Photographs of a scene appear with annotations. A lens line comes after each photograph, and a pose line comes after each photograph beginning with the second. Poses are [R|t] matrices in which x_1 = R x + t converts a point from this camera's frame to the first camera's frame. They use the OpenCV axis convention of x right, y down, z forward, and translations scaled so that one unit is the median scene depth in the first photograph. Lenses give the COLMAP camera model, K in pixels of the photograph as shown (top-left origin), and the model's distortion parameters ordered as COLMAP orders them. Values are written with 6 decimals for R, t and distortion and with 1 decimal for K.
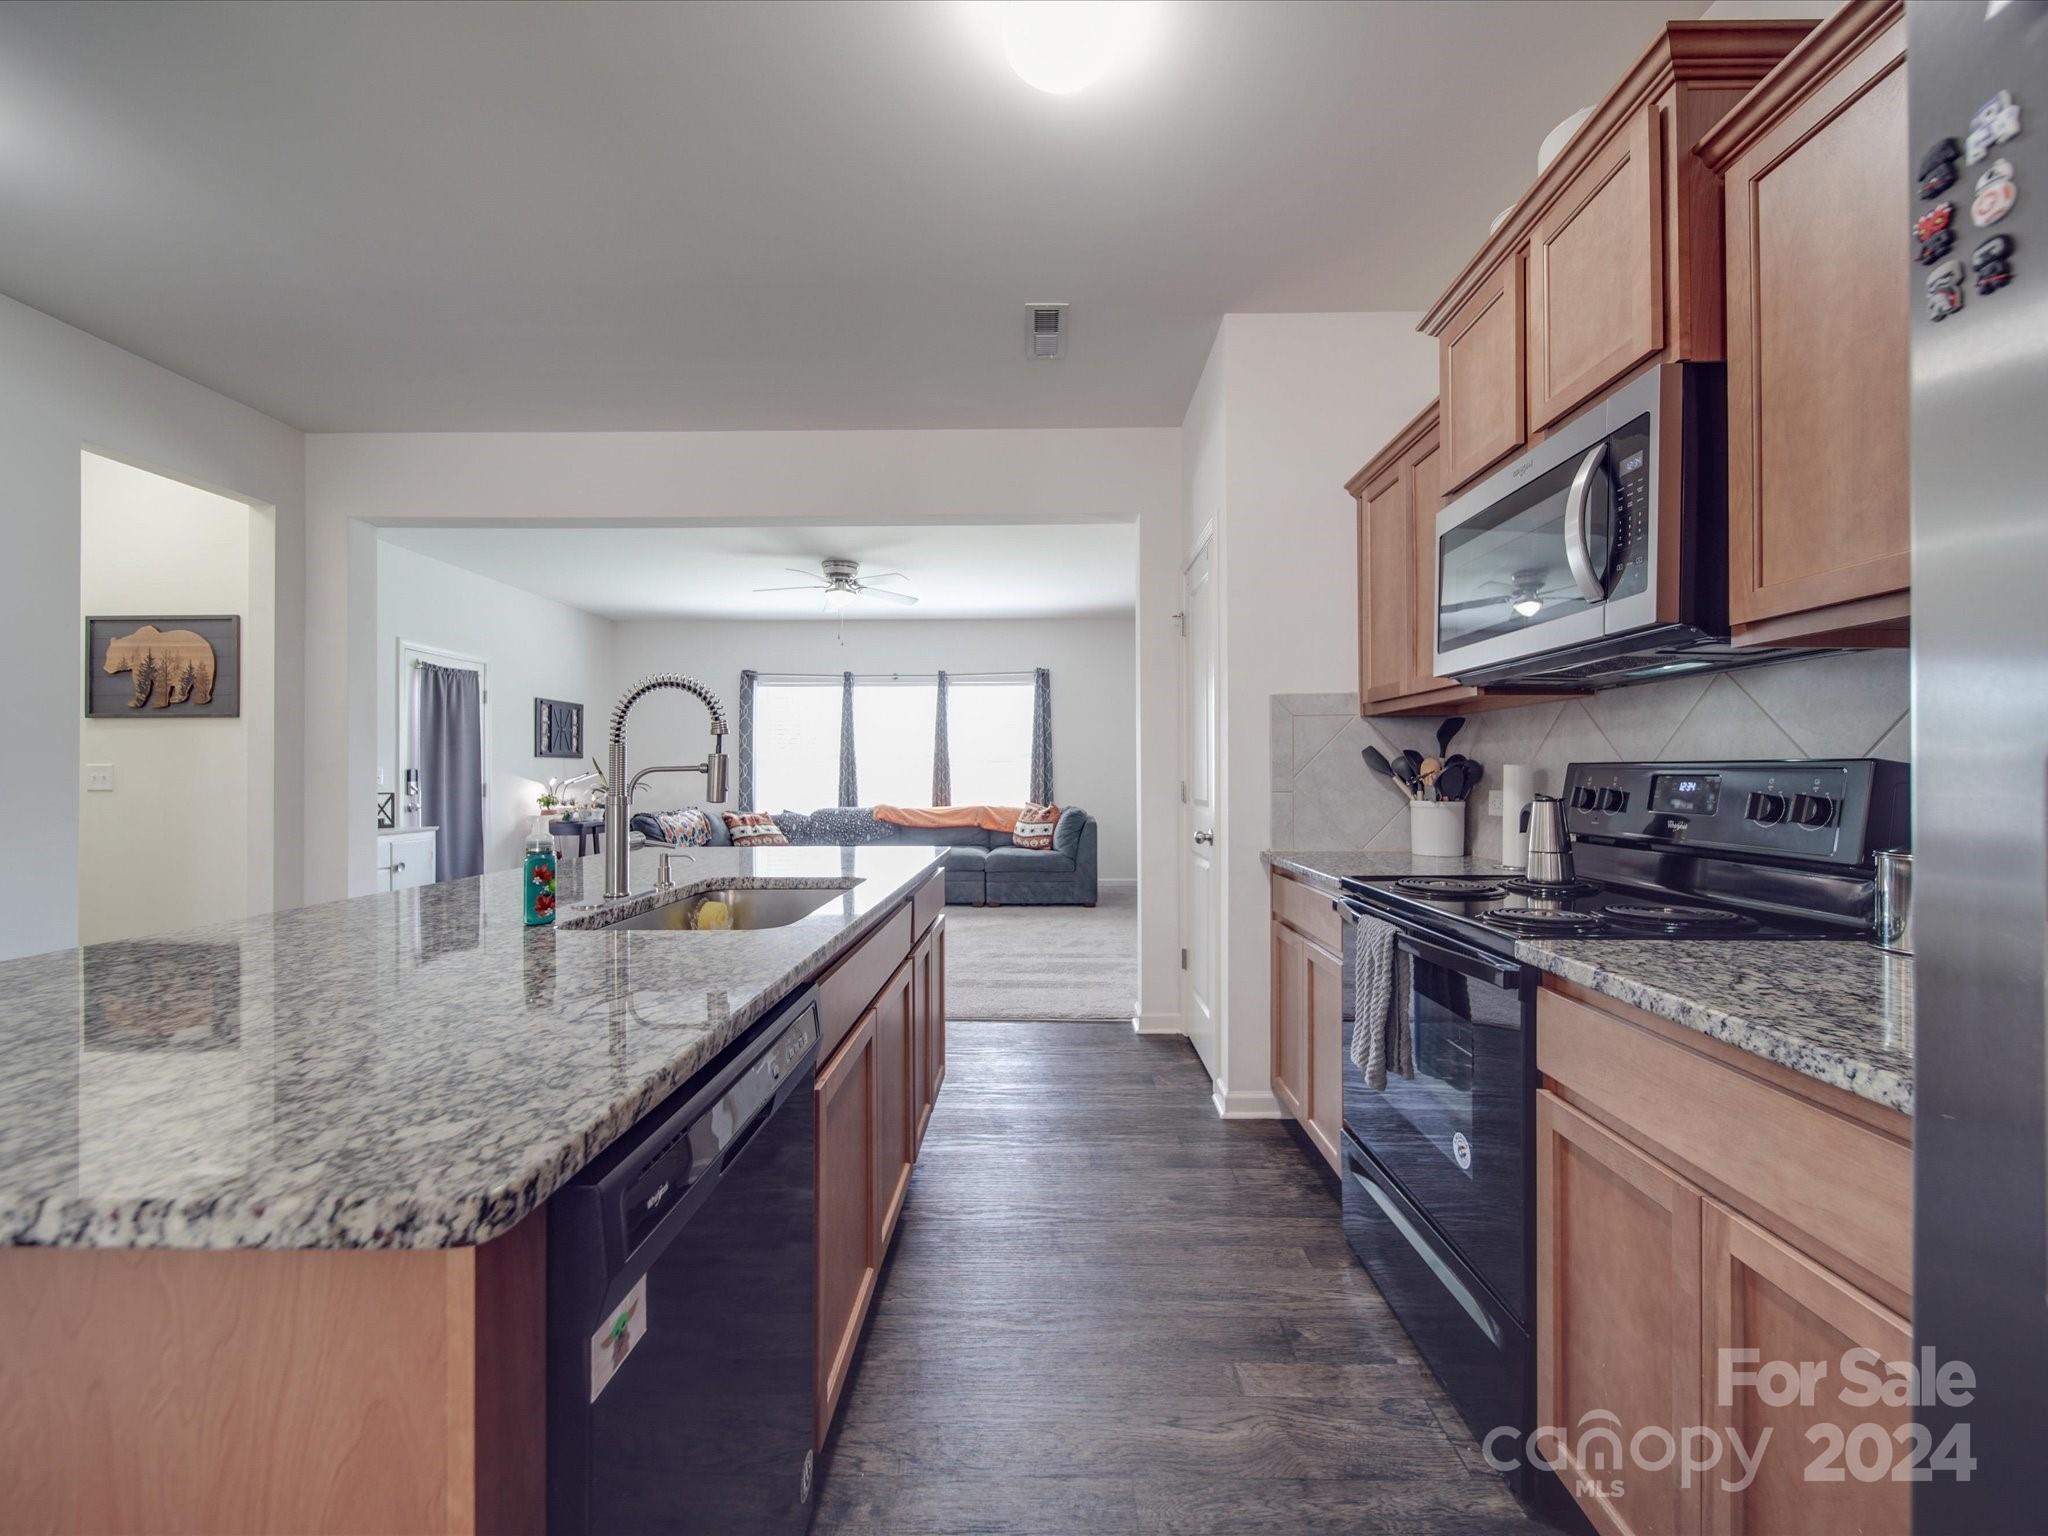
lens RADIAL K [[813.5, 0, 1023.5], [0, 813.5, 772.9], [0, 0, 1]] dist [0.000382, -0.001561]
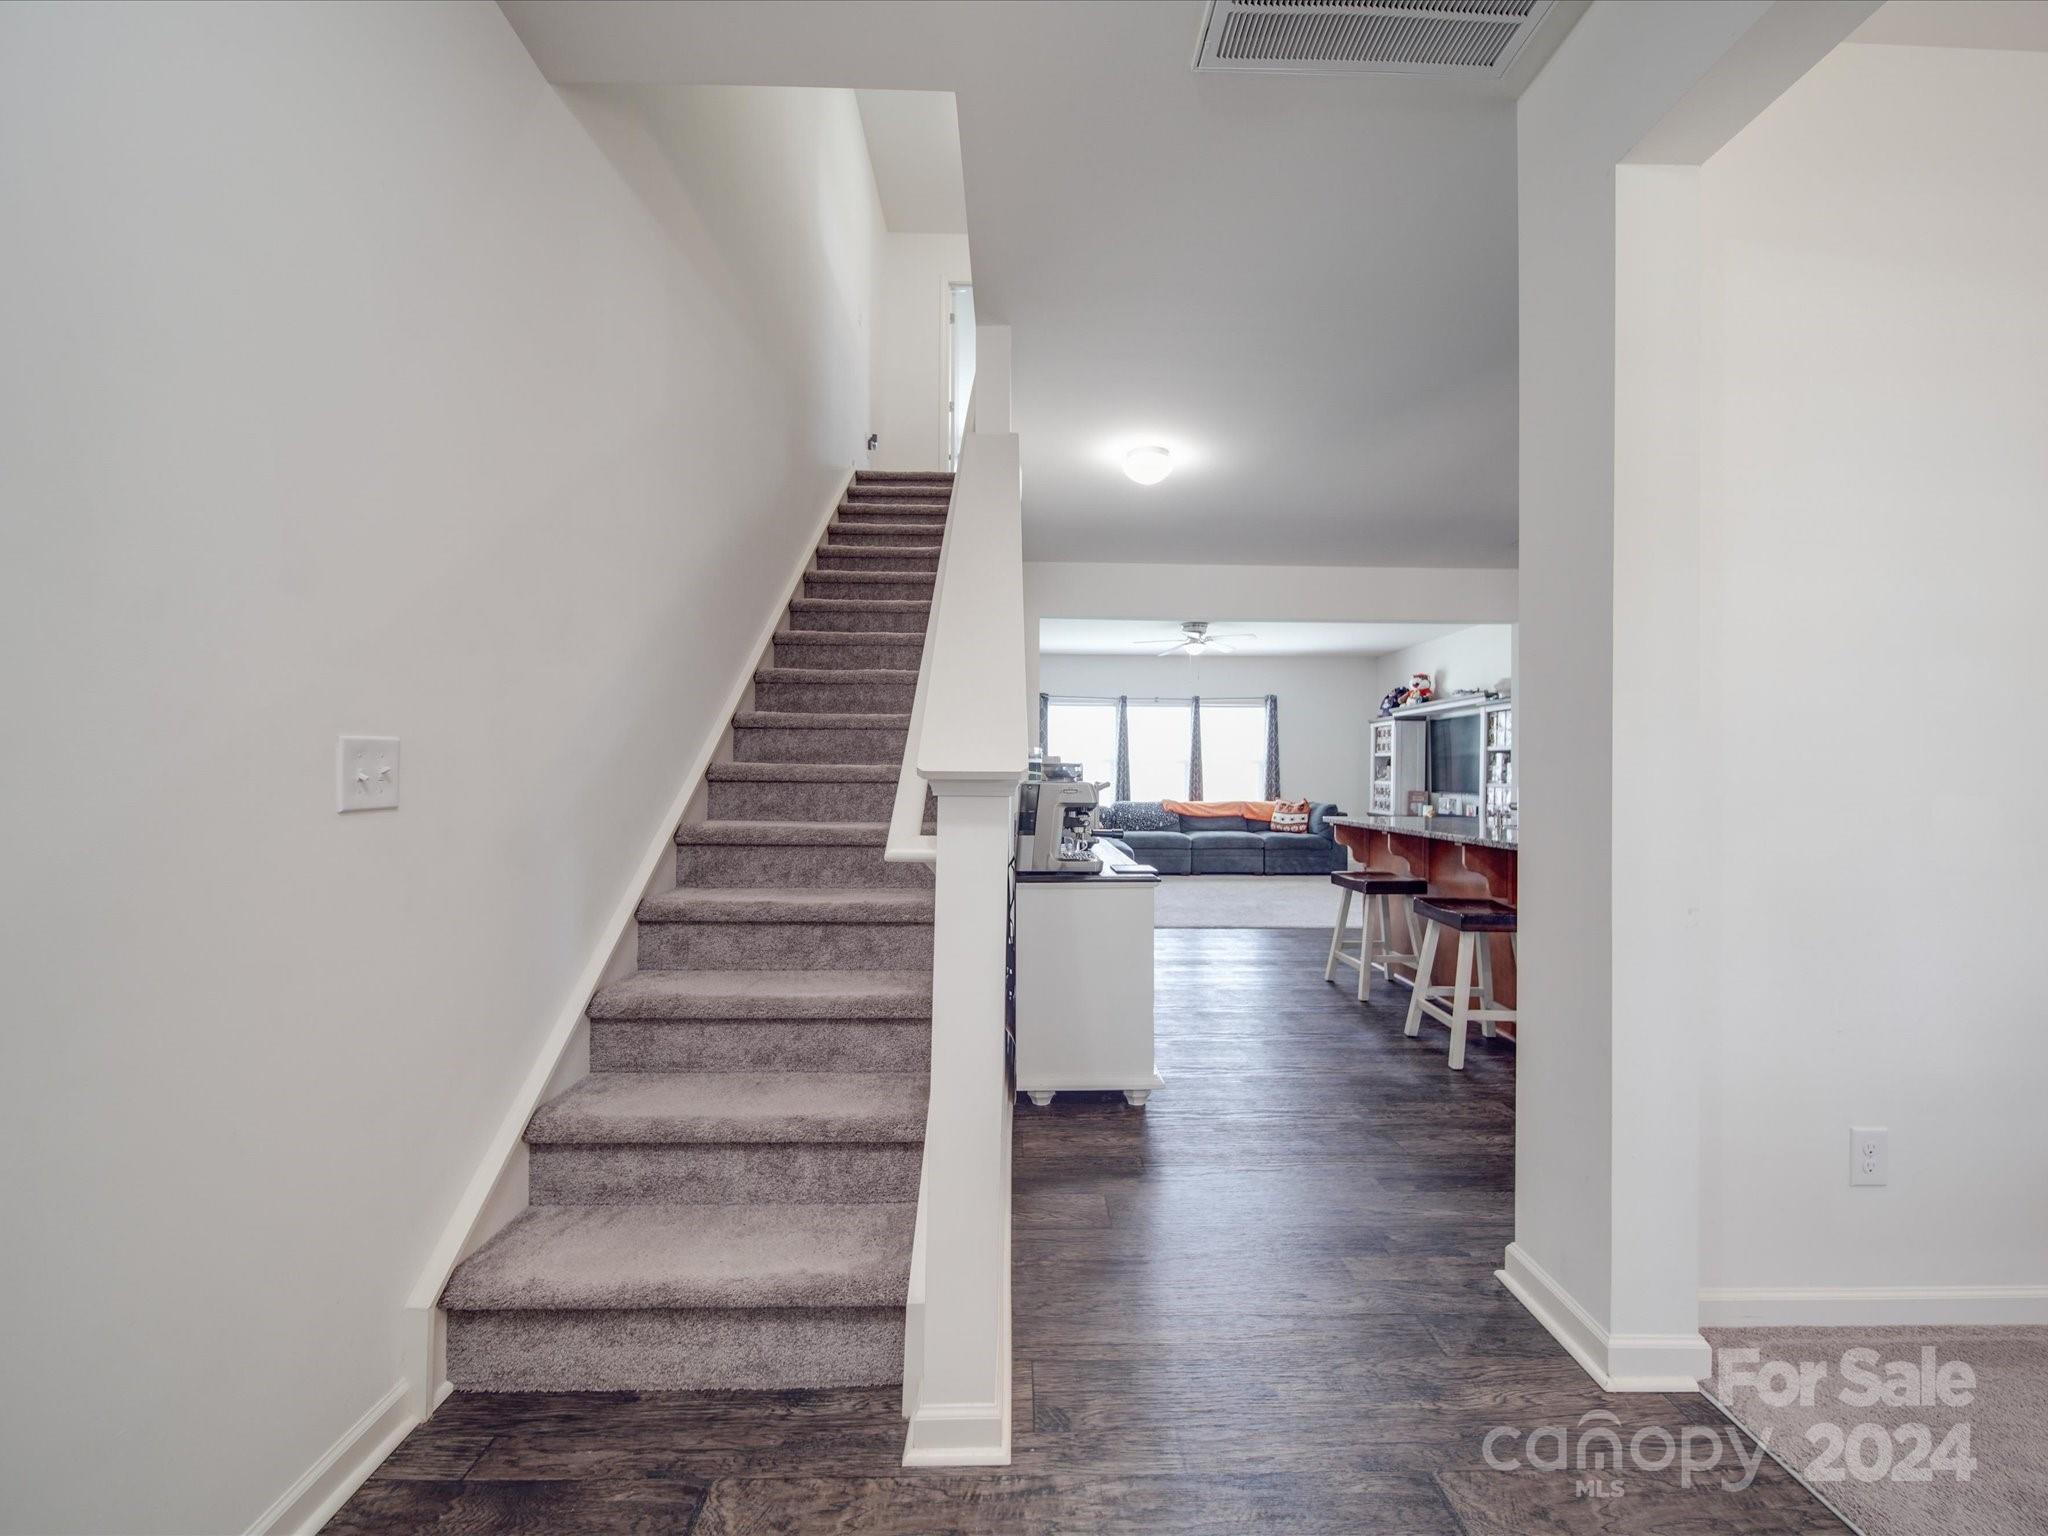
lens RADIAL K [[813.5, 0, 1036.9], [0, 813.5, 797.5], [0, 0, 1]] dist [0.000382, -0.001561]
pose [[0.998085, 0.007048, 0.061447, -0.470399], [-0.008855, 0.999535, 0.029186, 0.000166], [-0.061212, -0.029675, 0.997684, -0.293797]]
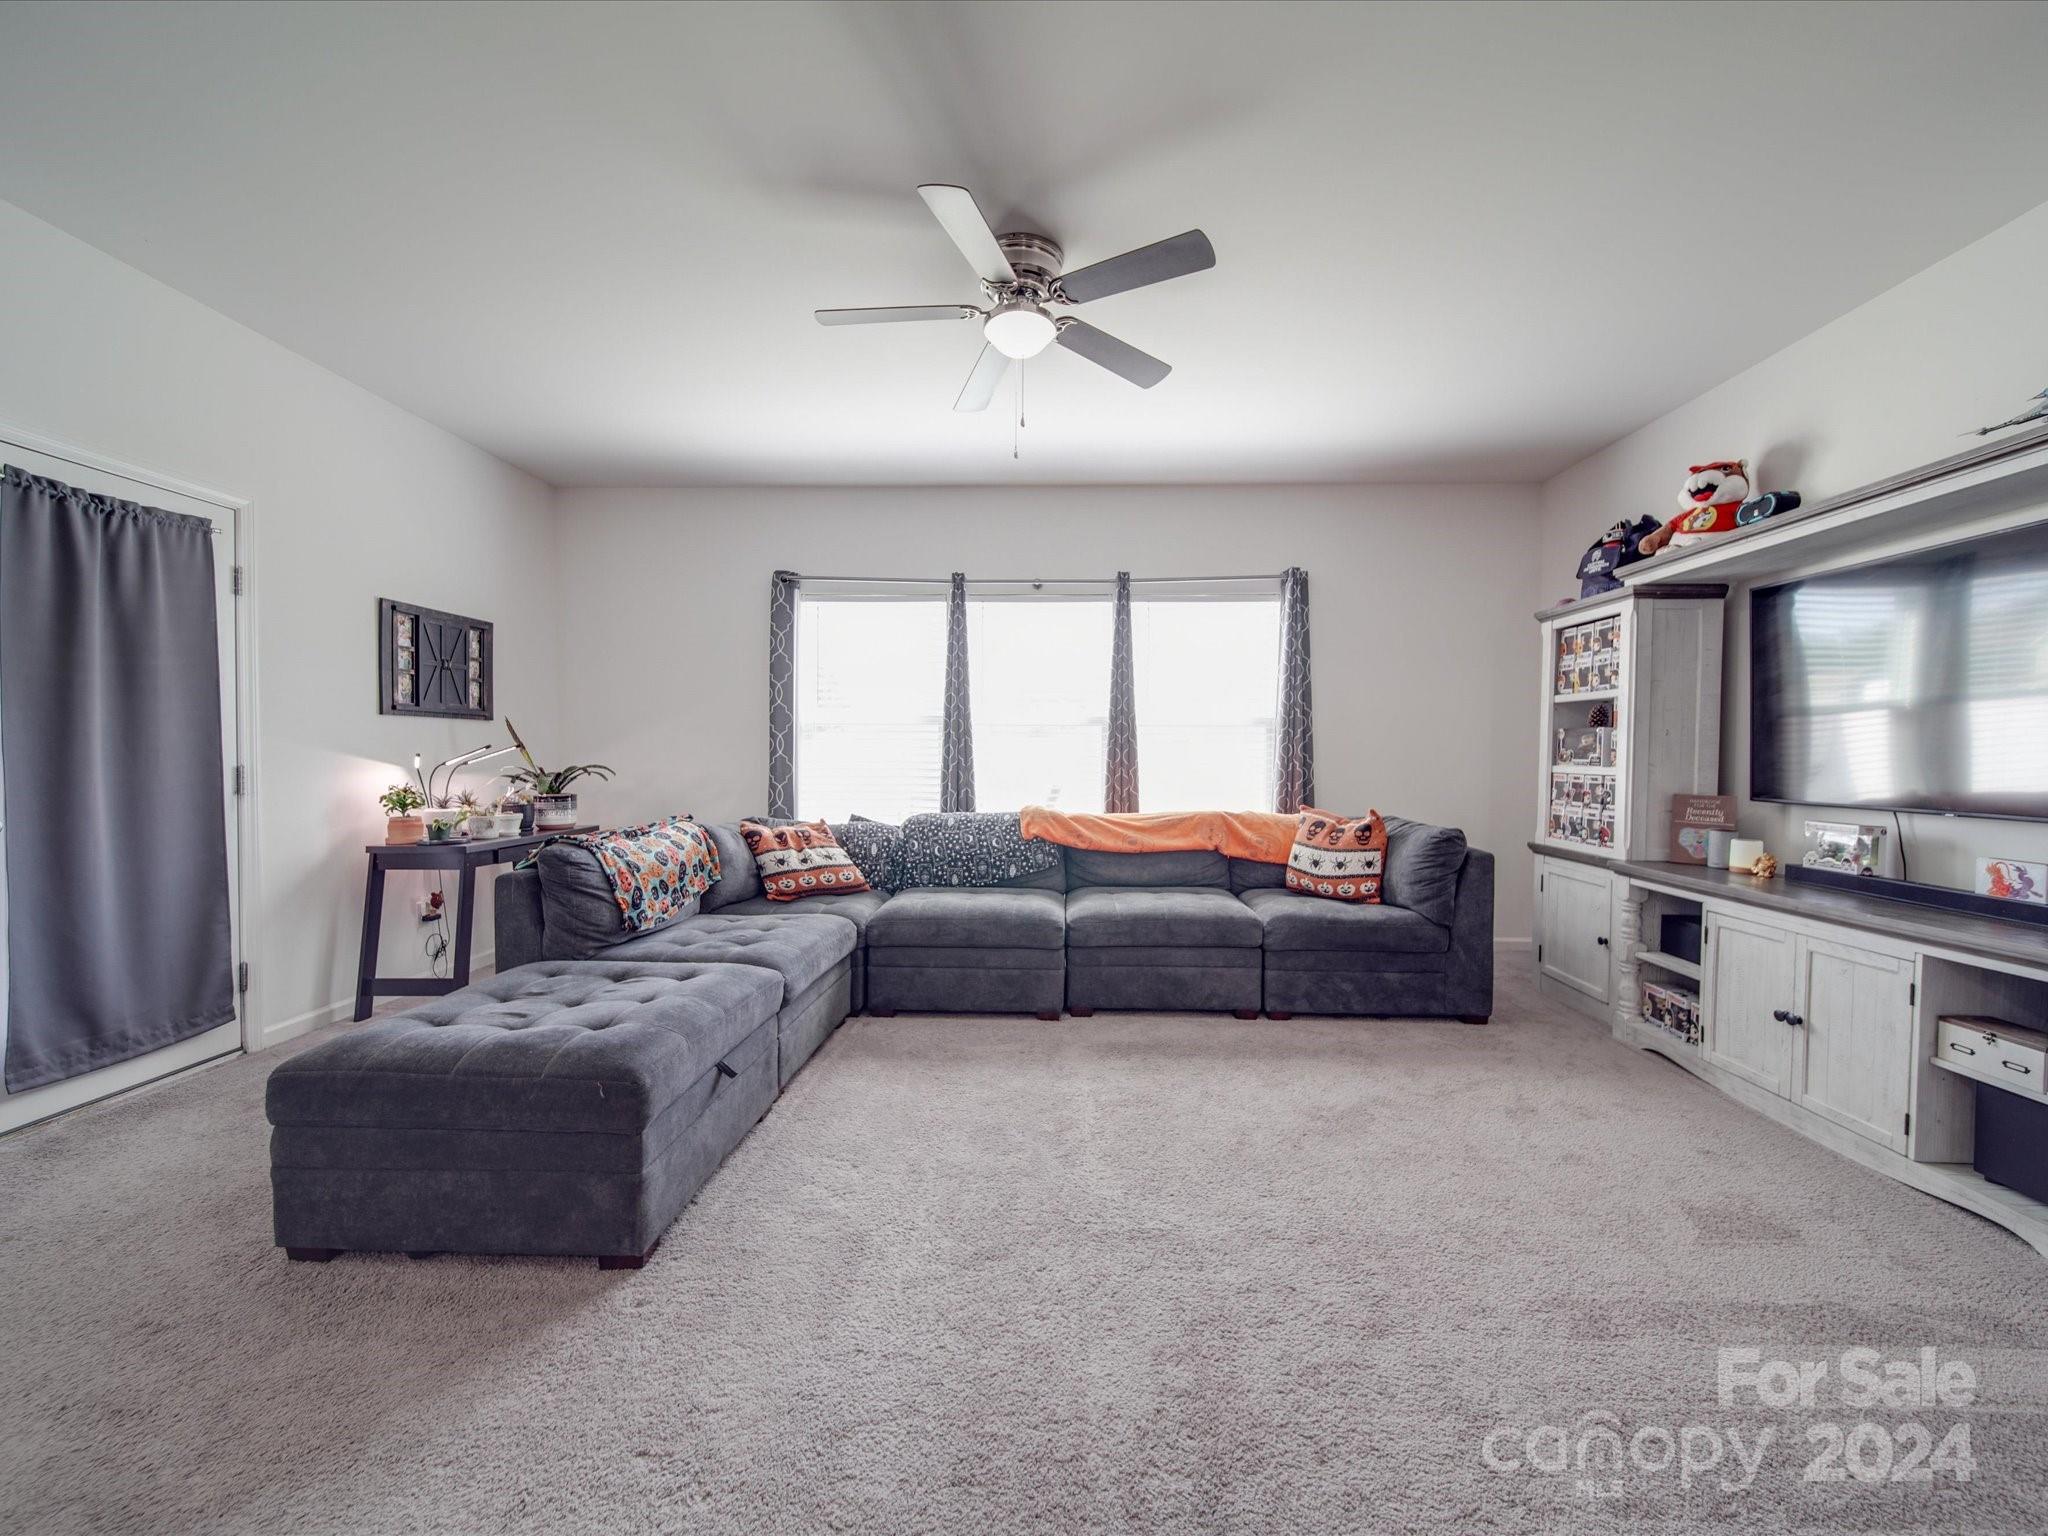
lens RADIAL K [[813.5, 0, 1028.8], [0, 813.5, 774.1], [0, 0, 1]] dist [0.000382, -0.001561]
pose [[0.999908, 0.008429, -0.010591, -0.174648], [-0.008153, 0.999633, 0.025837, 0.001644], [0.010805, -0.025748, 0.999610, 0.464350]]
